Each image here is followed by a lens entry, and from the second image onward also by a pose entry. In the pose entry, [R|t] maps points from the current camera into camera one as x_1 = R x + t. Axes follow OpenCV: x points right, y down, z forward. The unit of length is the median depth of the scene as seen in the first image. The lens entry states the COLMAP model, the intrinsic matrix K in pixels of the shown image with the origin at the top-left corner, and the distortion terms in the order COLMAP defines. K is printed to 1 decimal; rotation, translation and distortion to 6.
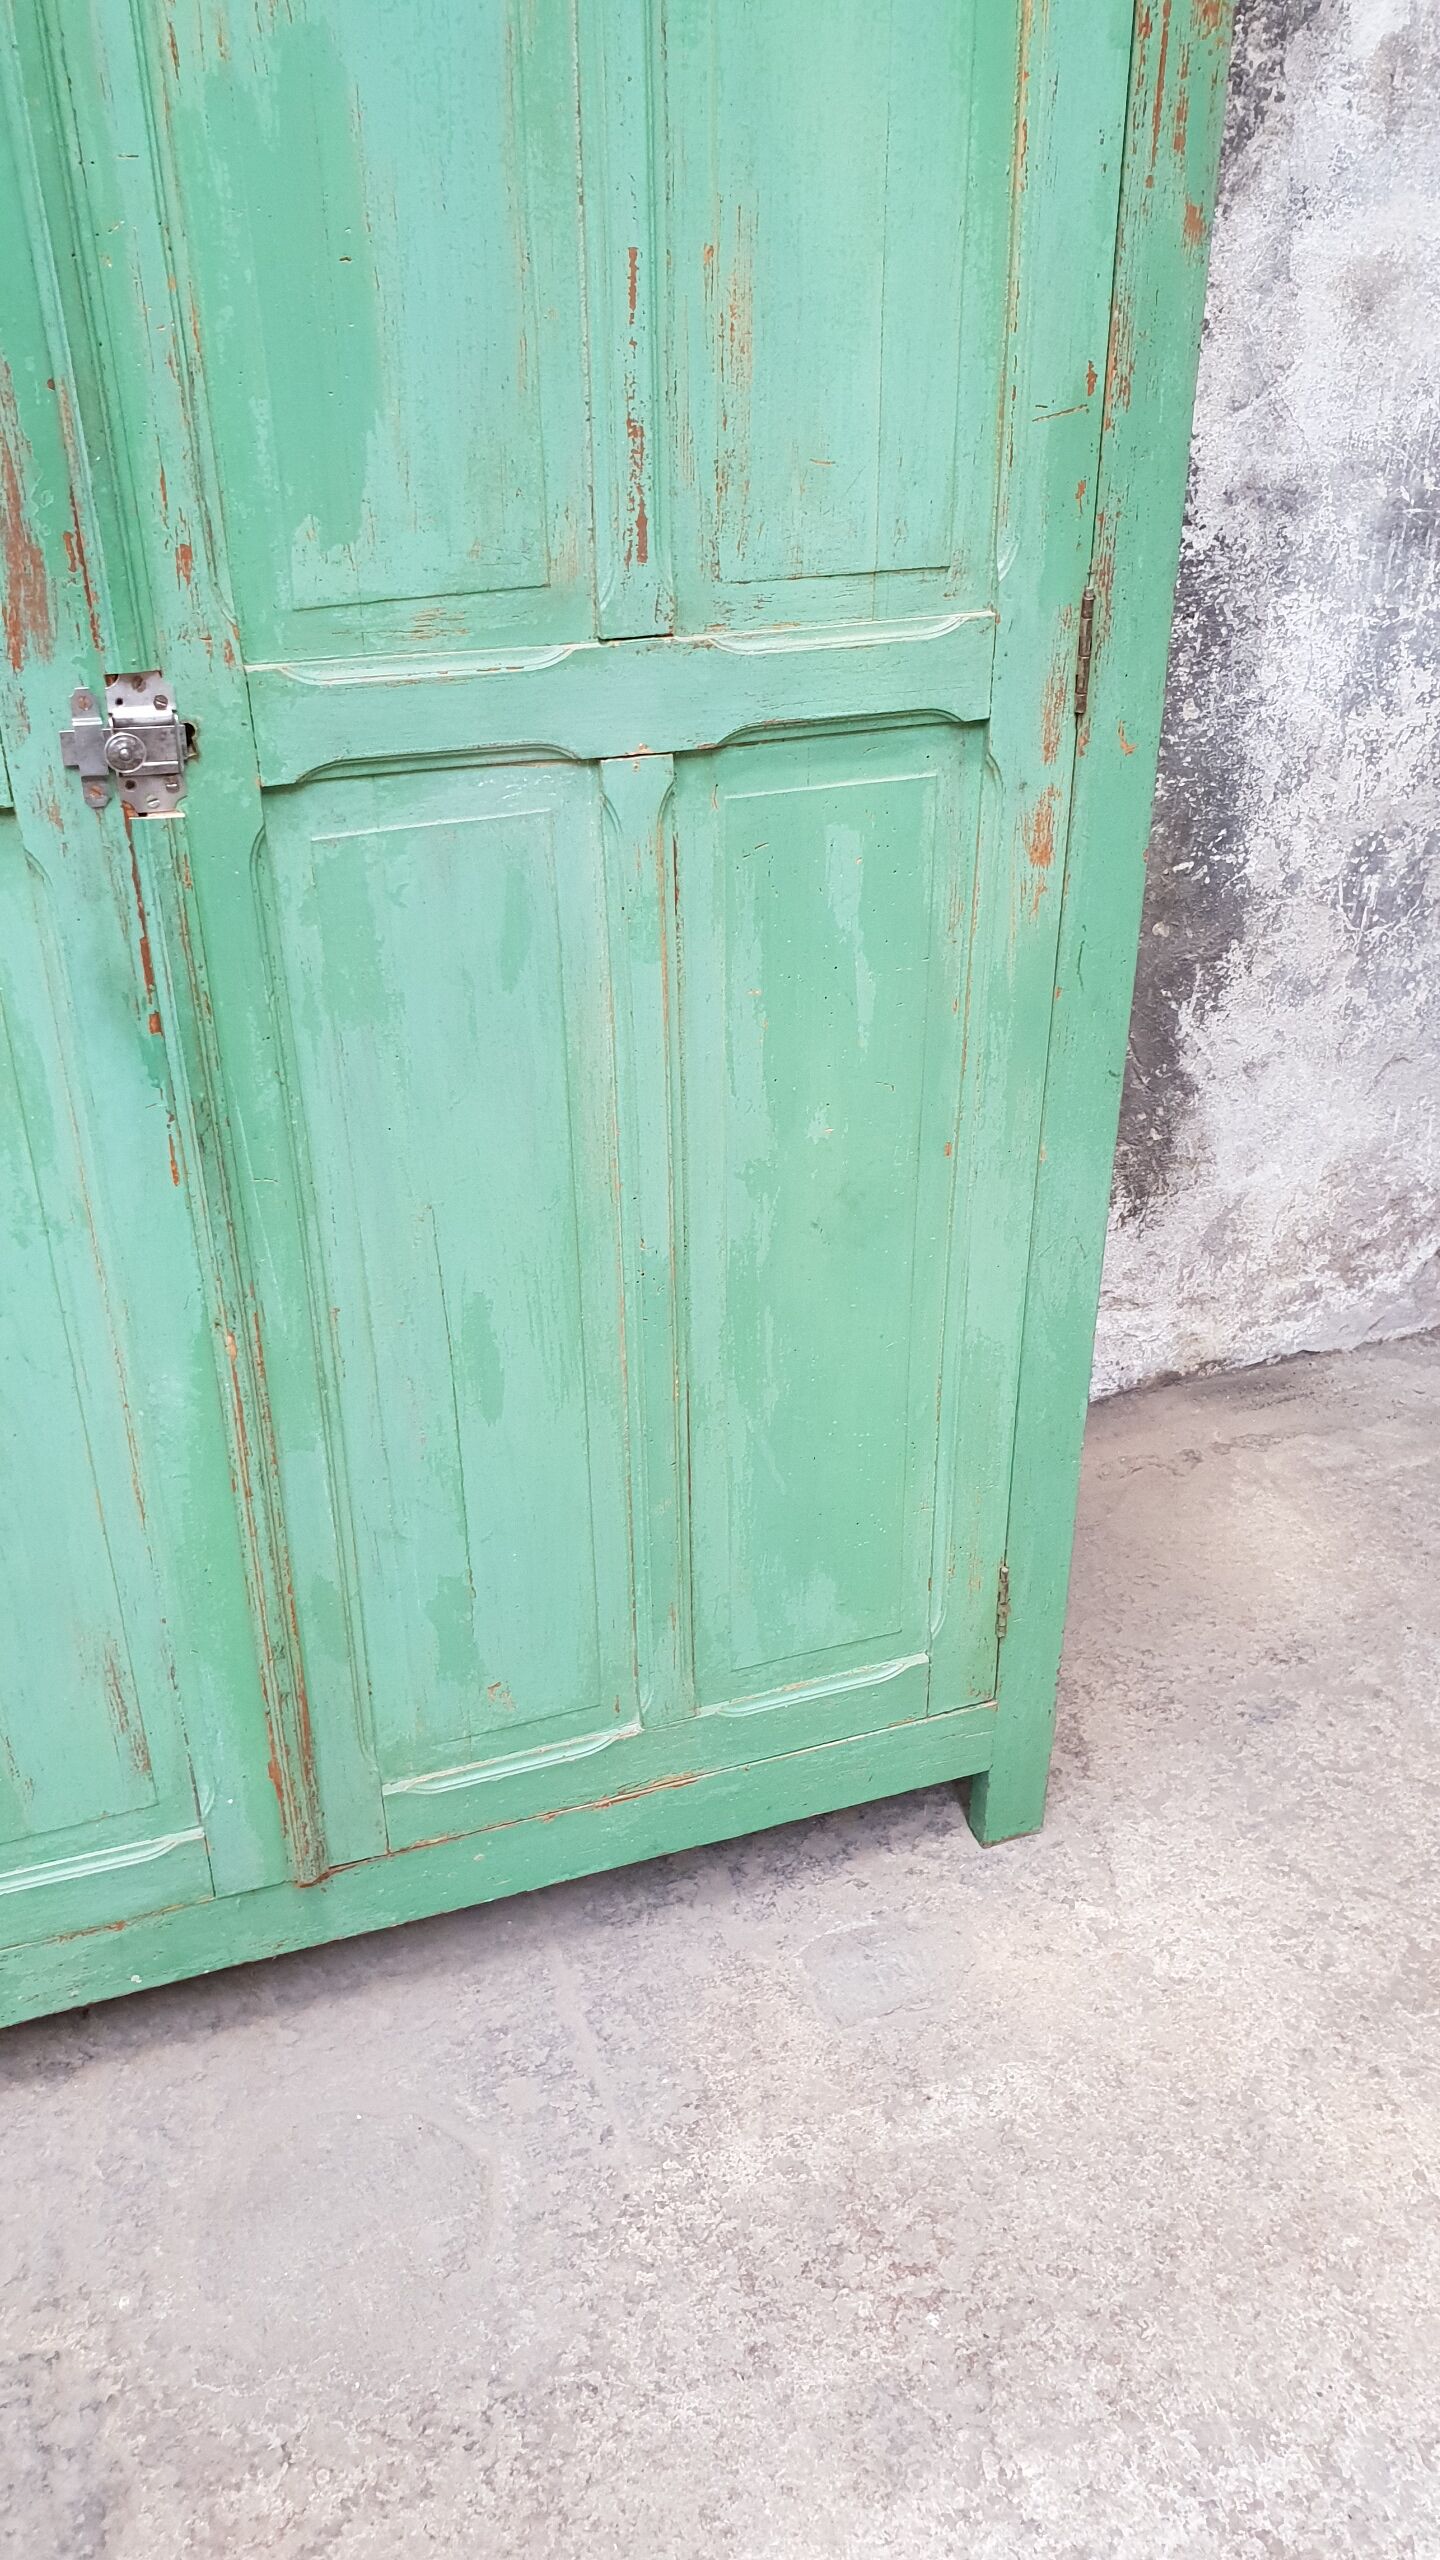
lens RADIAL K [[2010.1, 0, 753.1], [0, 2010.1, 1267.4], [0, 0, 1]] dist [0.003227, 0.013083]
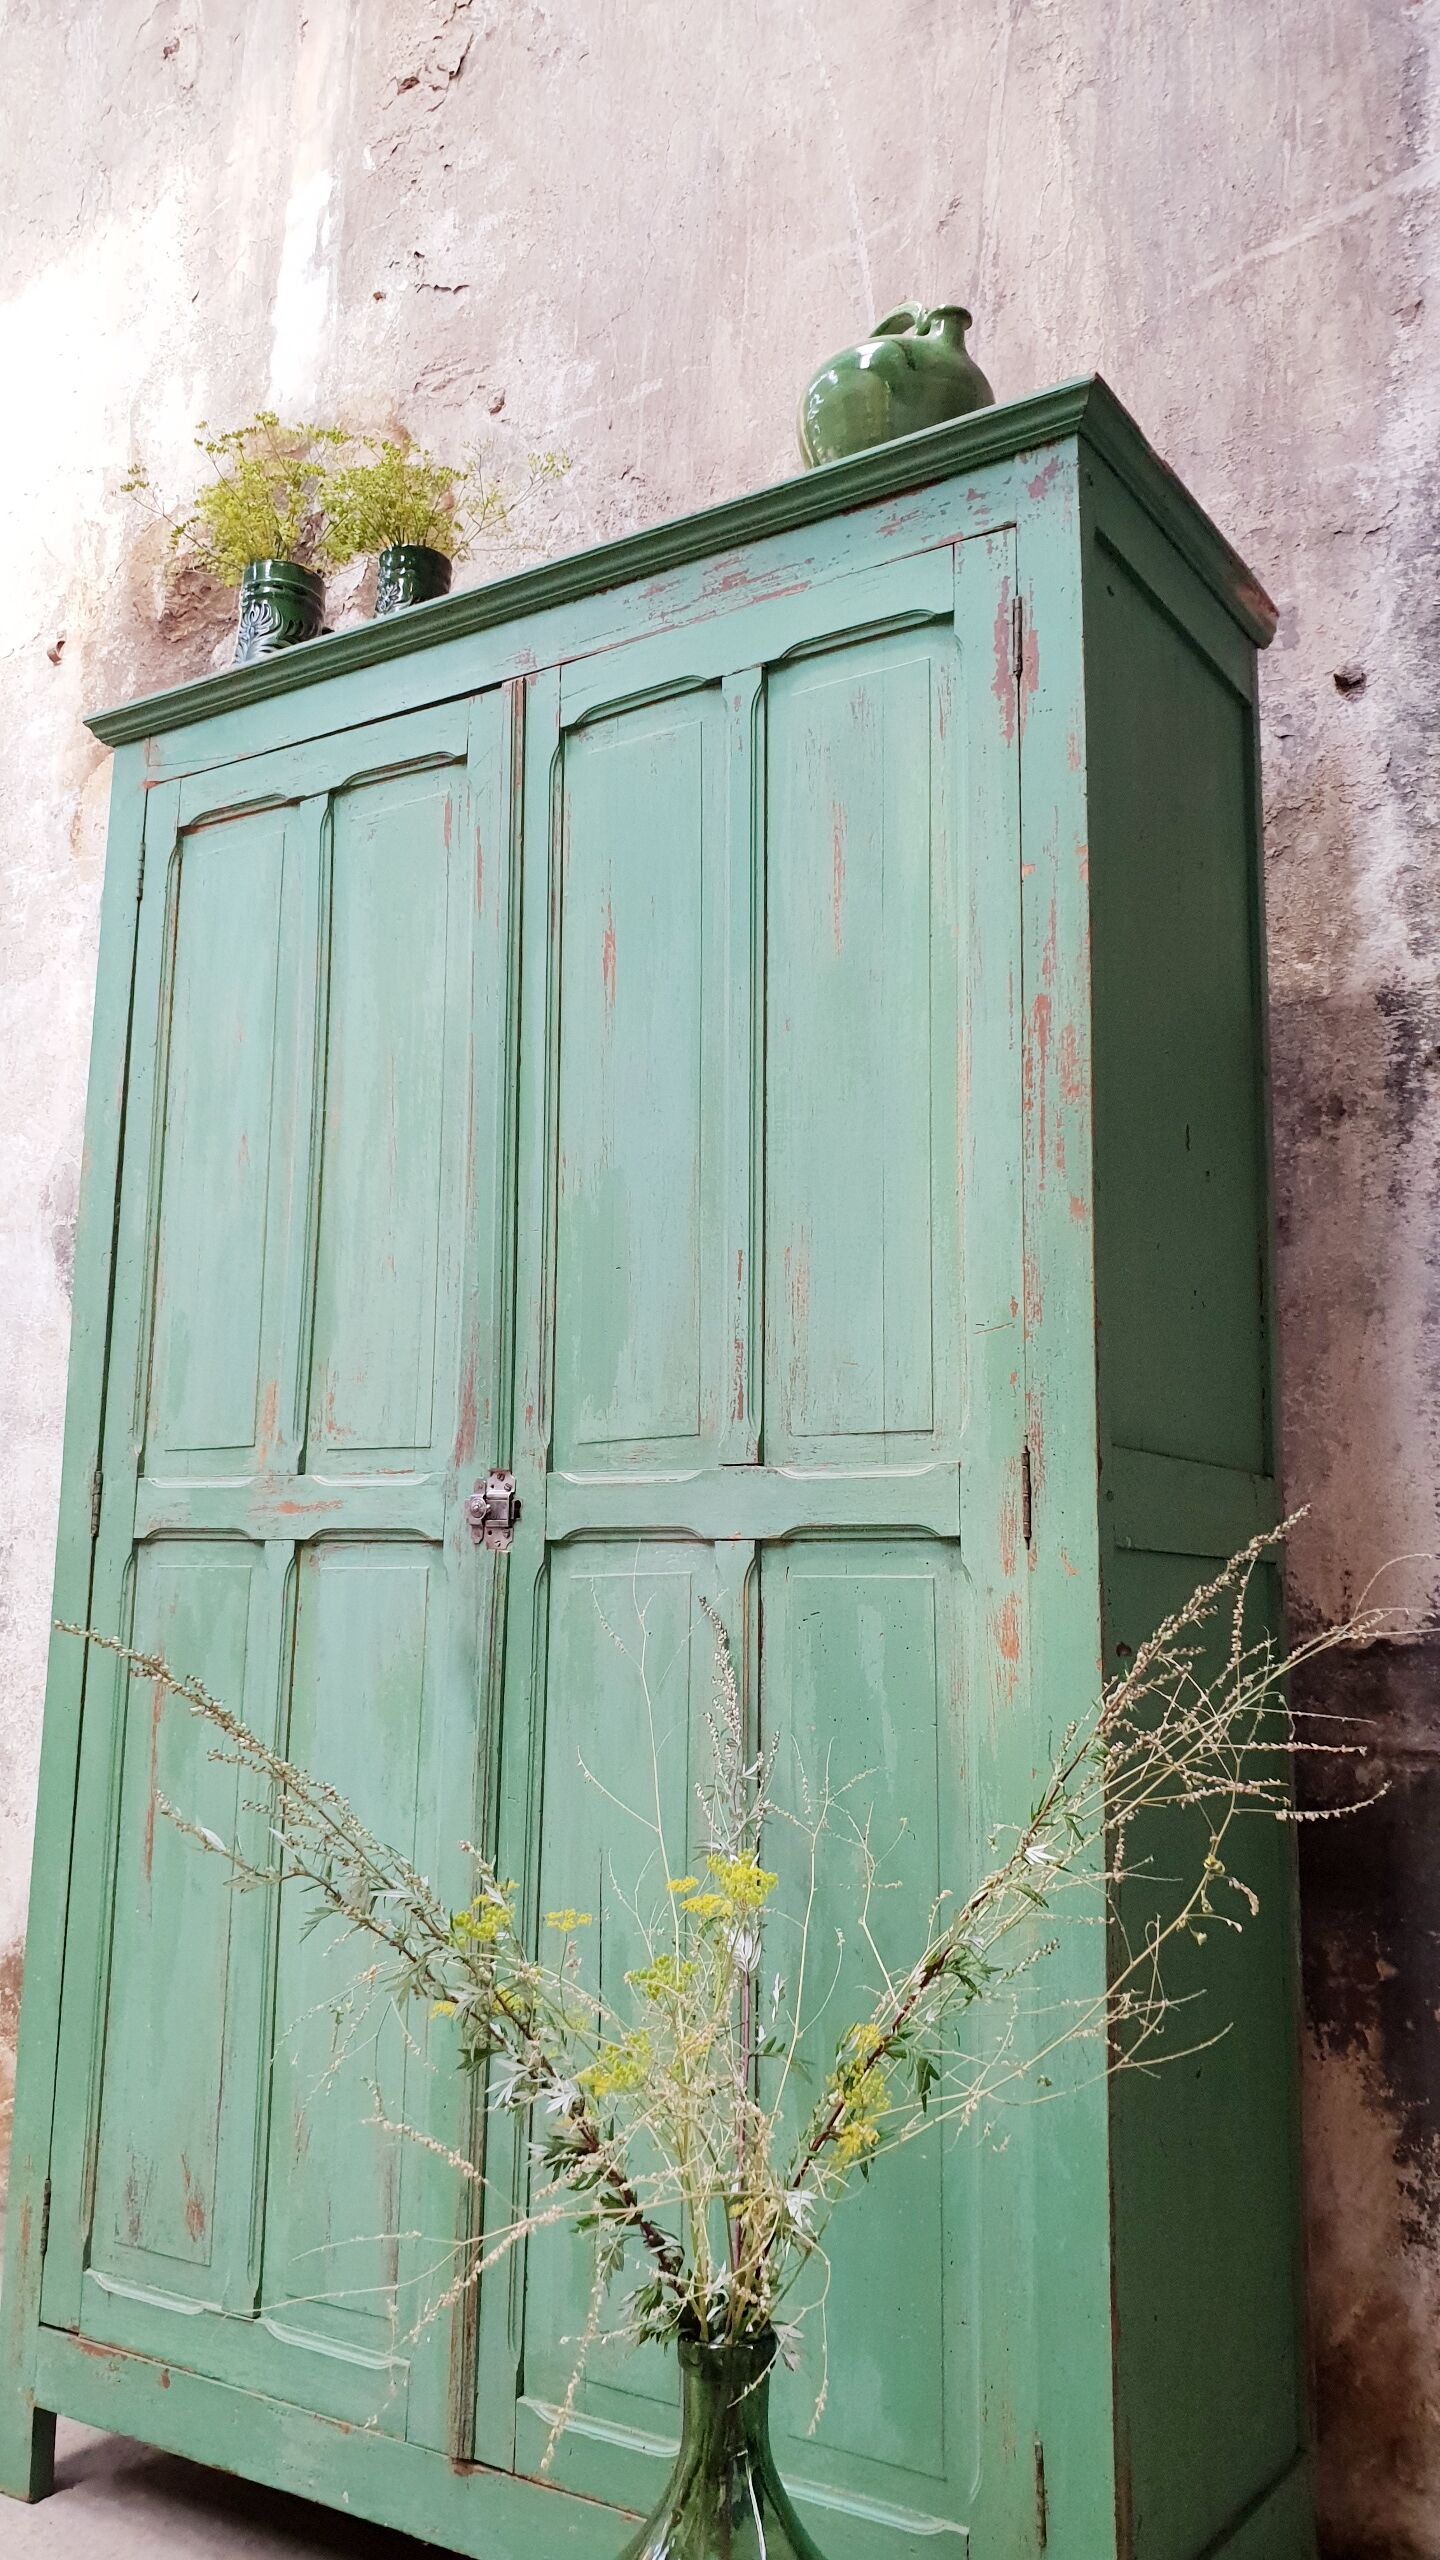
lens RADIAL K [[2010.1, 0, 728.6], [0, 2010.1, 1294.3], [0, 0, 1]] dist [0.003227, 0.013083]
pose [[0.607076, -0.120282, -0.785487, 1.043126], [-0.409098, 0.800113, -0.438700, 0.238774], [0.681247, 0.587665, 0.436523, 0.199165]]
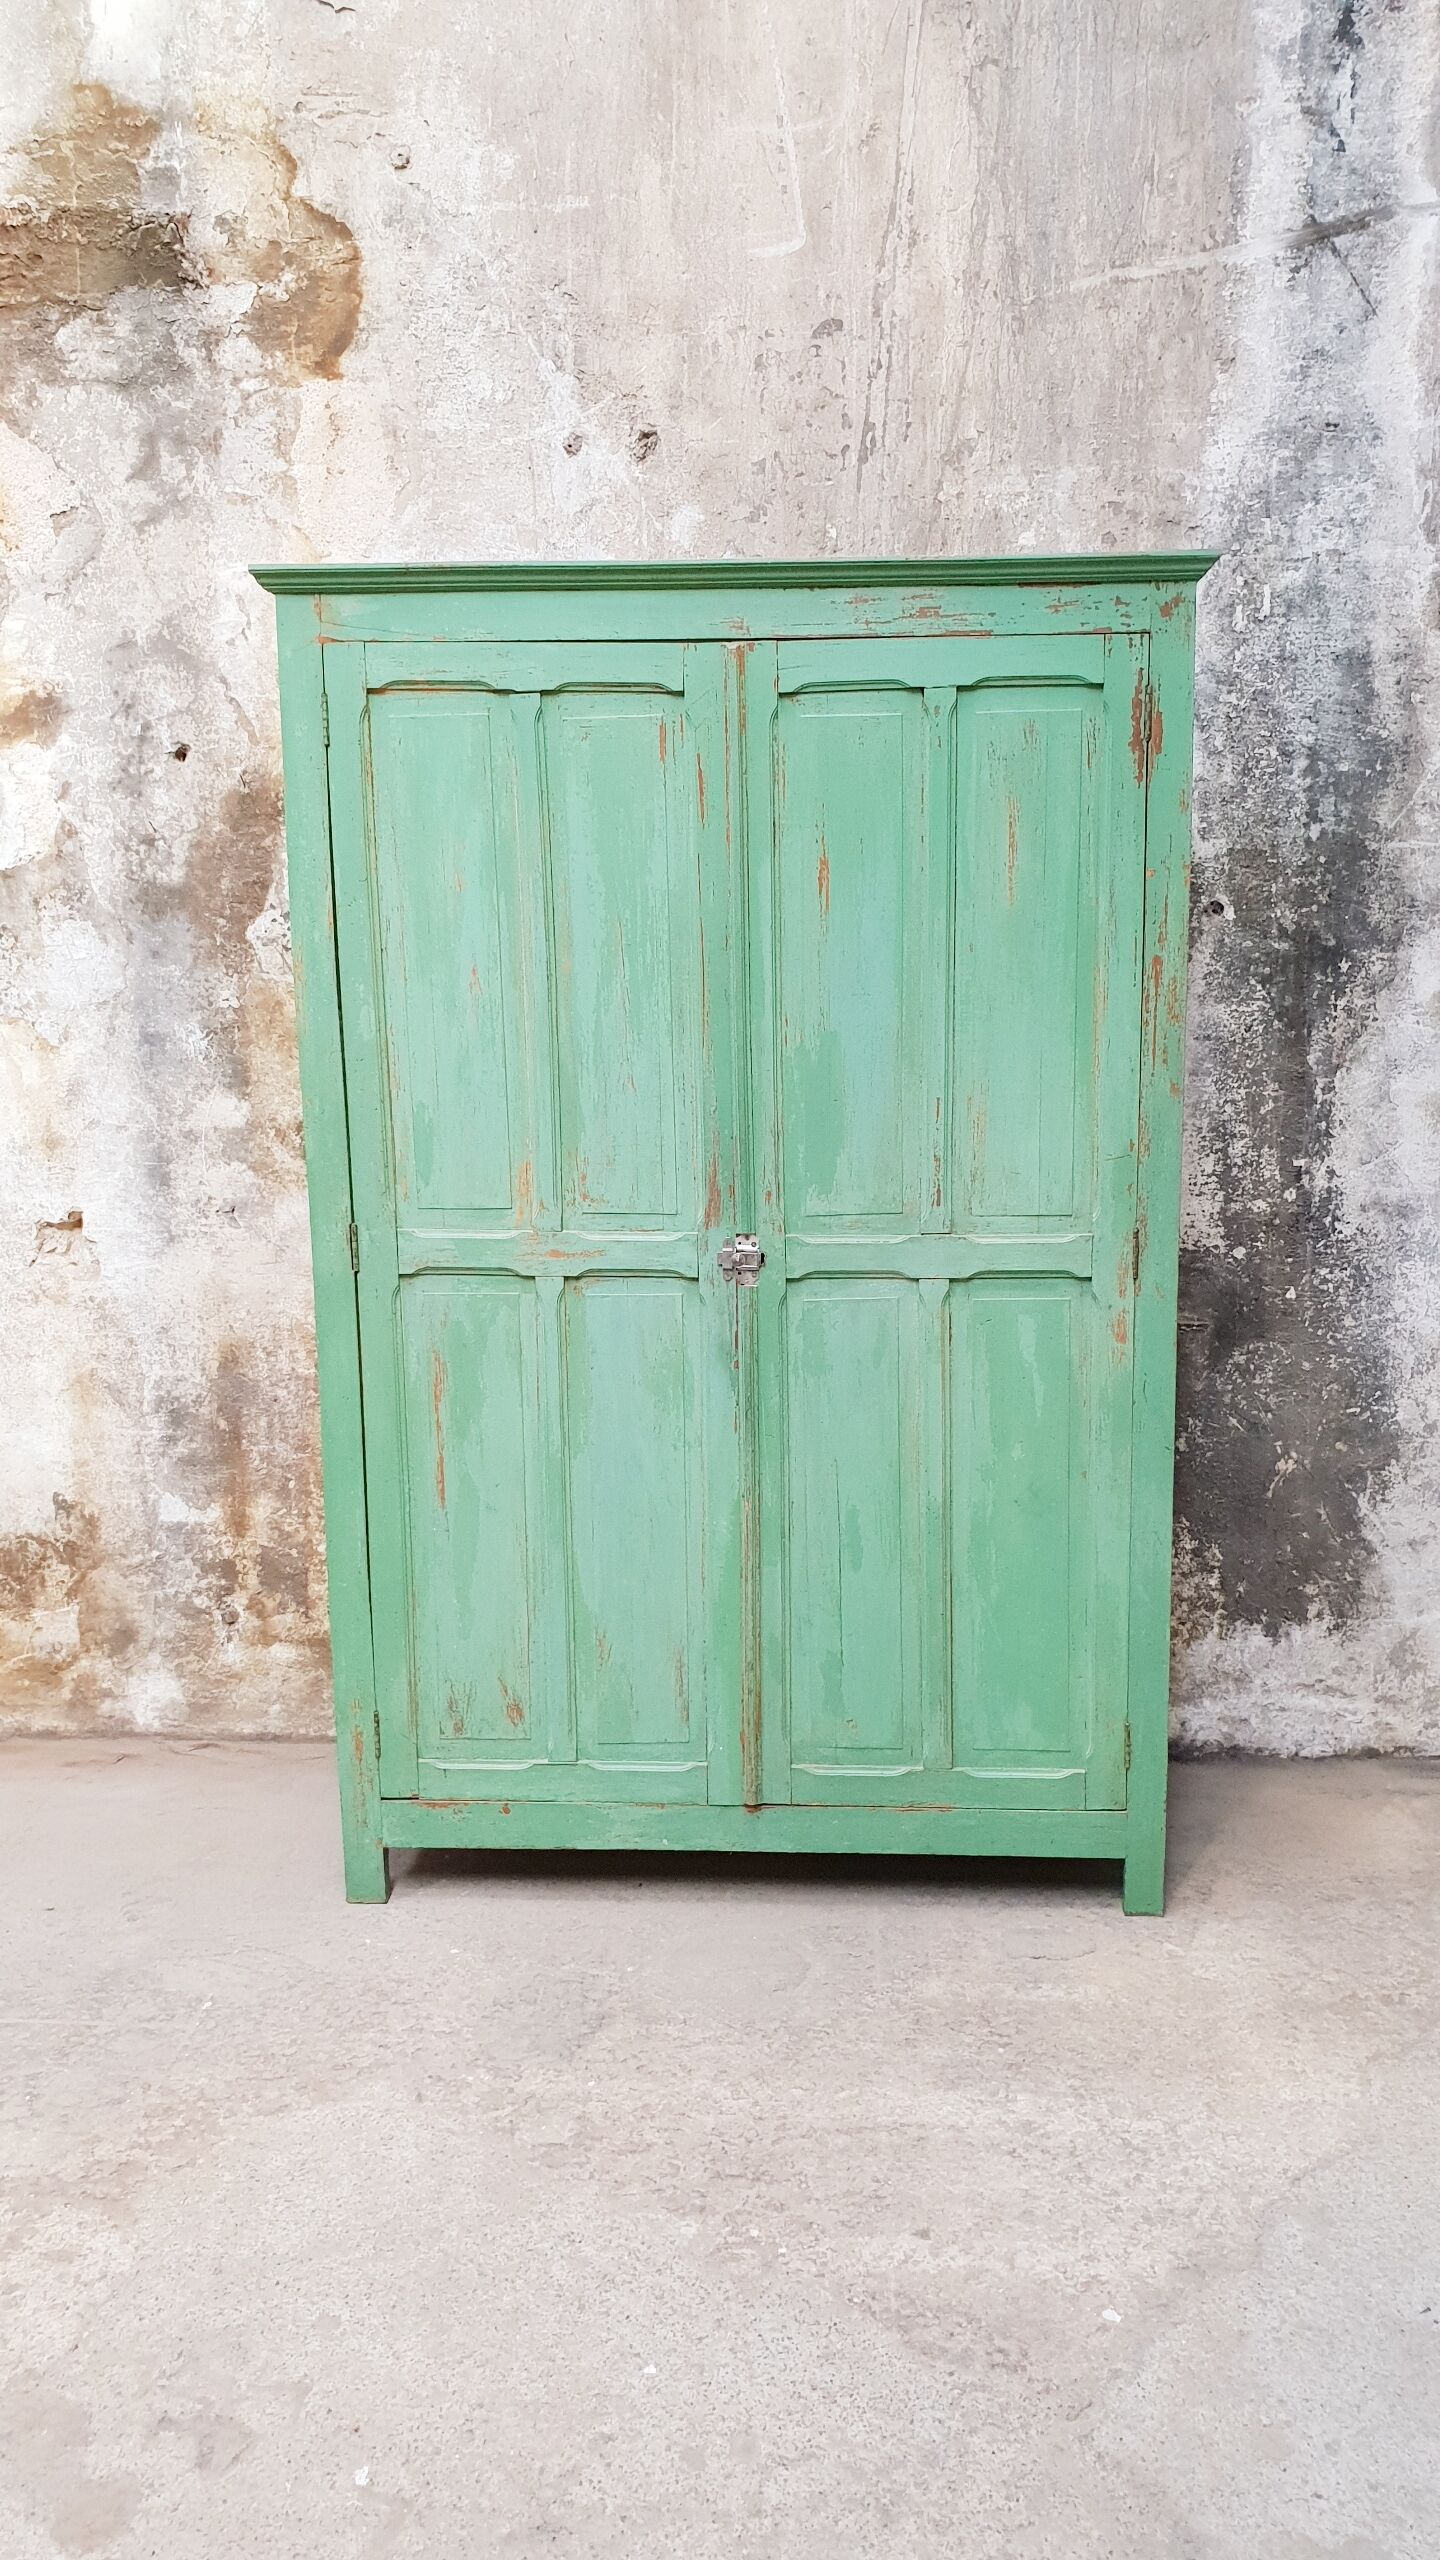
lens RADIAL K [[2010.1, 0, 738.1], [0, 2010.1, 1291.9], [0, 0, 1]] dist [0.003227, 0.013083]
pose [[0.923145, 0.053490, -0.380714, 0.593917], [-0.177694, 0.937516, -0.299147, 0.490197], [0.340924, 0.343807, 0.874967, -1.120122]]
